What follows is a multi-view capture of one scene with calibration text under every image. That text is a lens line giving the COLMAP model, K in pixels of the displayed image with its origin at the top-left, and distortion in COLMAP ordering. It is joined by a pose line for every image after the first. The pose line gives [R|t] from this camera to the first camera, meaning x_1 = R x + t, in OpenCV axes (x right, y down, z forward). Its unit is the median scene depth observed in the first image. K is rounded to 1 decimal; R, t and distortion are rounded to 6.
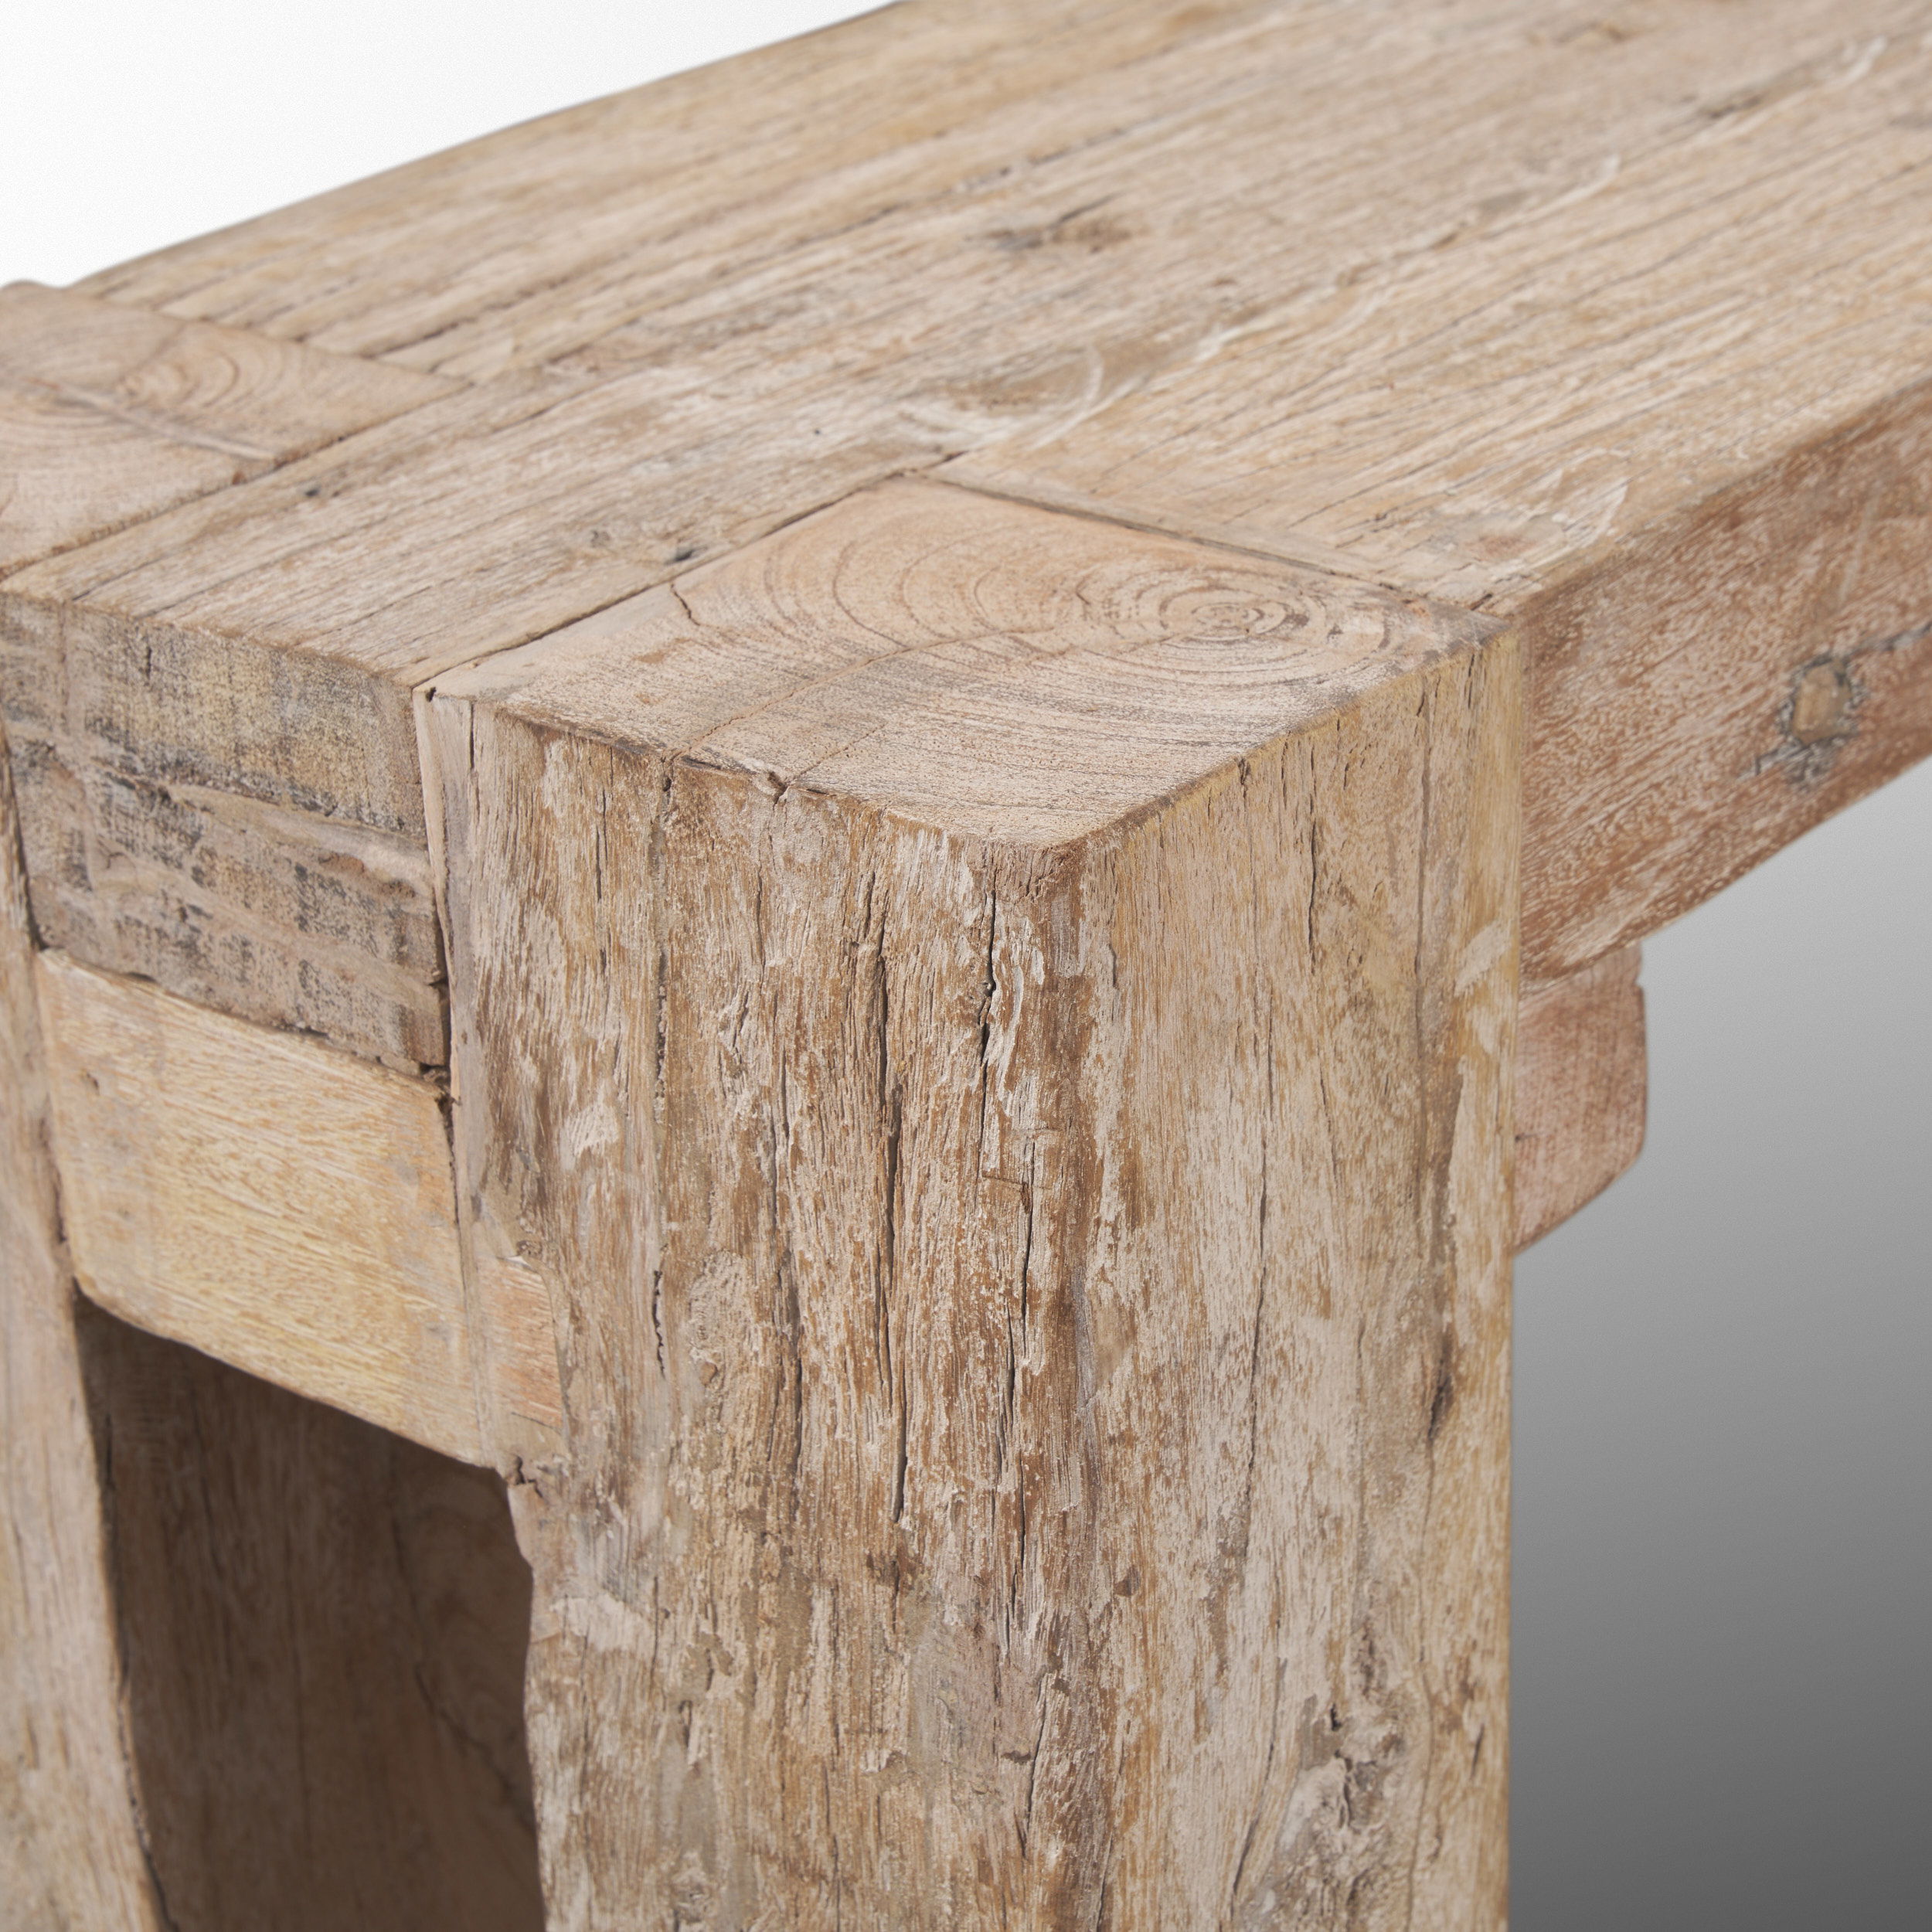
lens RADIAL K [[5526.3, 0, 966.1], [0, 5526.3, 966.0], [0, 0, 1]] dist [-0.075850, 0.000000]
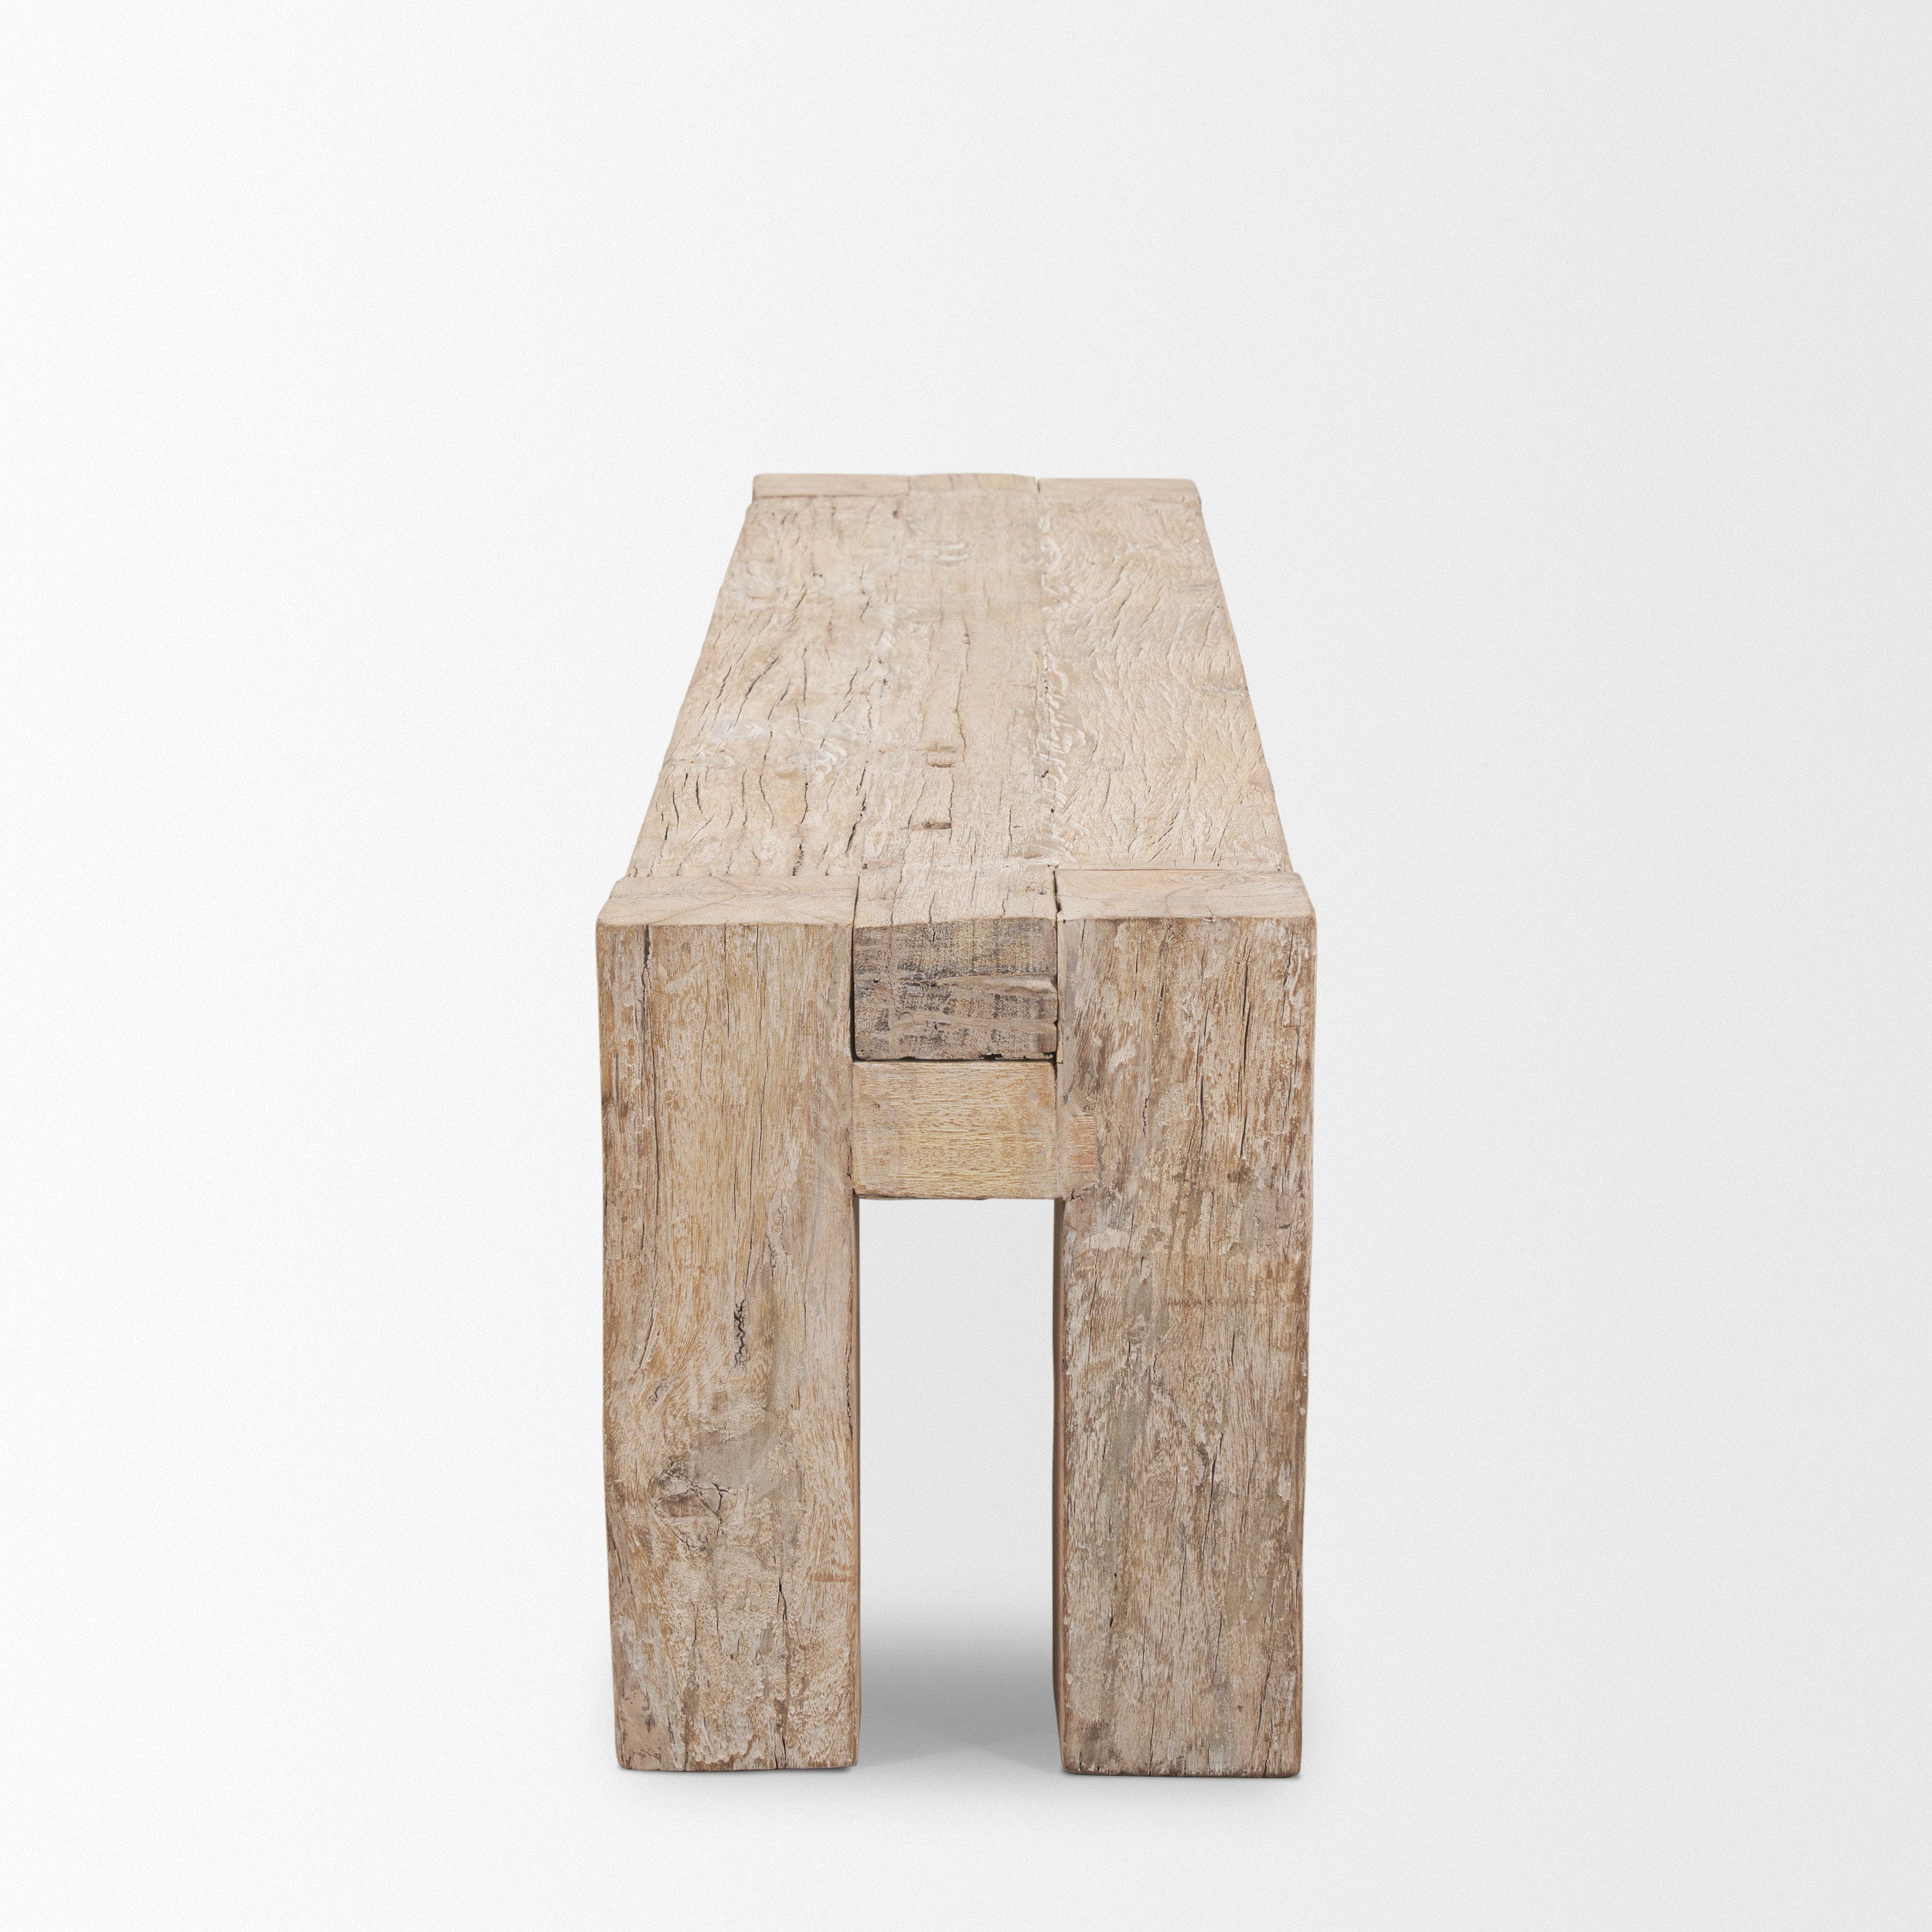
lens RADIAL K [[5526.3, 0, 965.6], [0, 5526.3, 965.9], [0, 0, 1]] dist [-0.075850, 0.000000]
pose [[0.760665, -0.096933, 0.641867, -2.106802], [0.239187, 0.961071, -0.138318, 0.386700], [-0.603472, 0.258740, 0.754238, -1.289803]]
